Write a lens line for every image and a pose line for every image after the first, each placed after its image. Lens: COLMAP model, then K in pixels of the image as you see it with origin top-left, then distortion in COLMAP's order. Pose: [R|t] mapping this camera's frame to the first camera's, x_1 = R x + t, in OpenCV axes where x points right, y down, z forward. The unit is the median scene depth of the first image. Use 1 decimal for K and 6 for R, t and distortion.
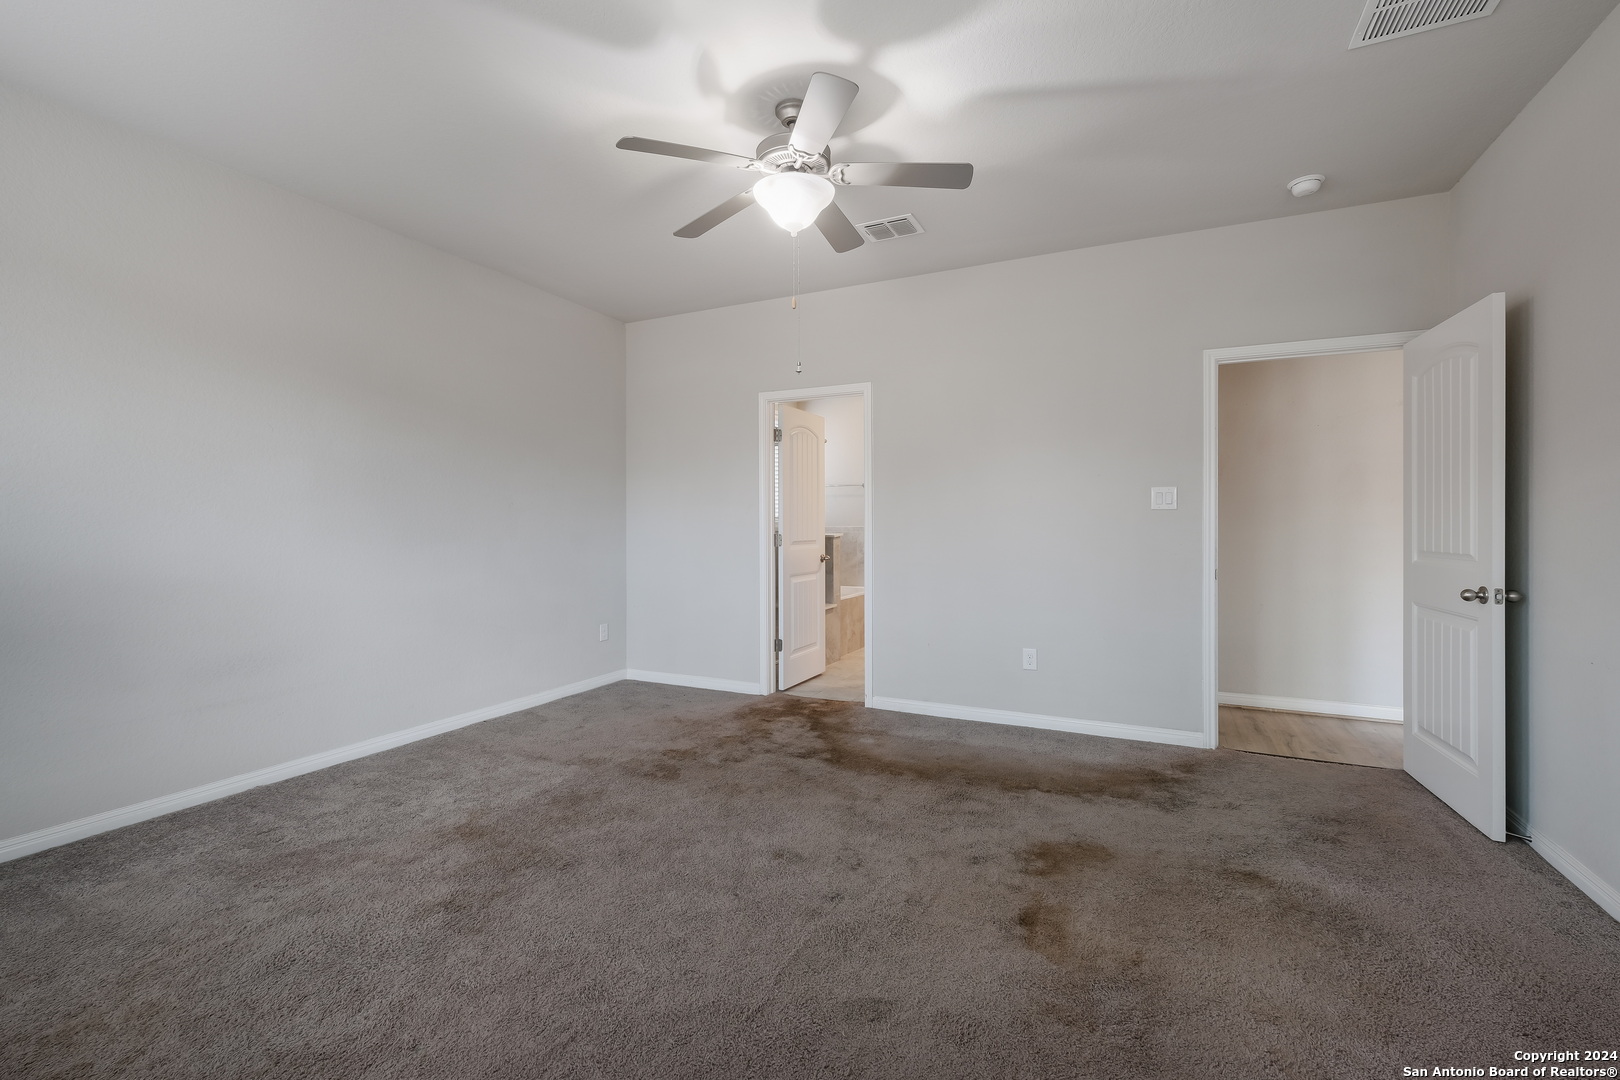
lens RADIAL K [[704.5, 0, 804.7], [0, 704.5, 537.3], [0, 0, 1]] dist [0.002952, 0.001430]
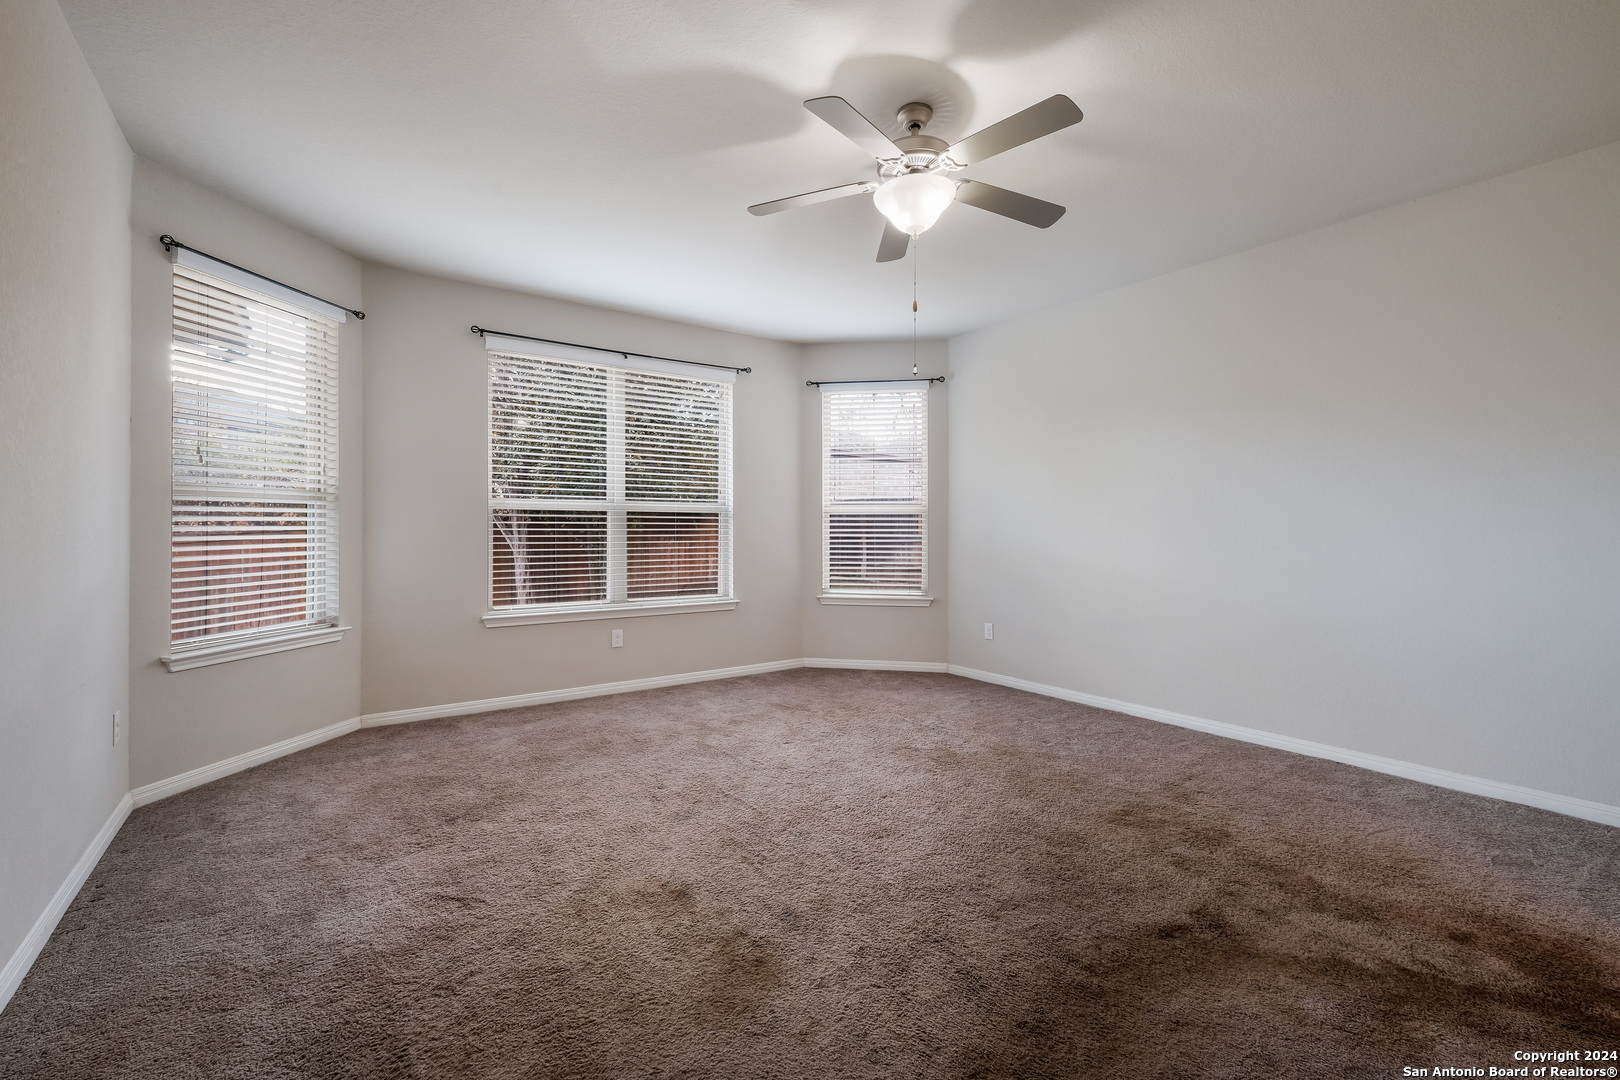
lens RADIAL K [[704.5, 0, 811.6], [0, 704.5, 539.9], [0, 0, 1]] dist [0.002952, 0.001430]
pose [[-0.494363, 0.008243, -0.869217, 0.660760], [-0.013920, 0.999752, 0.017397, -0.011587], [0.869144, 0.020700, -0.494125, 0.975338]]
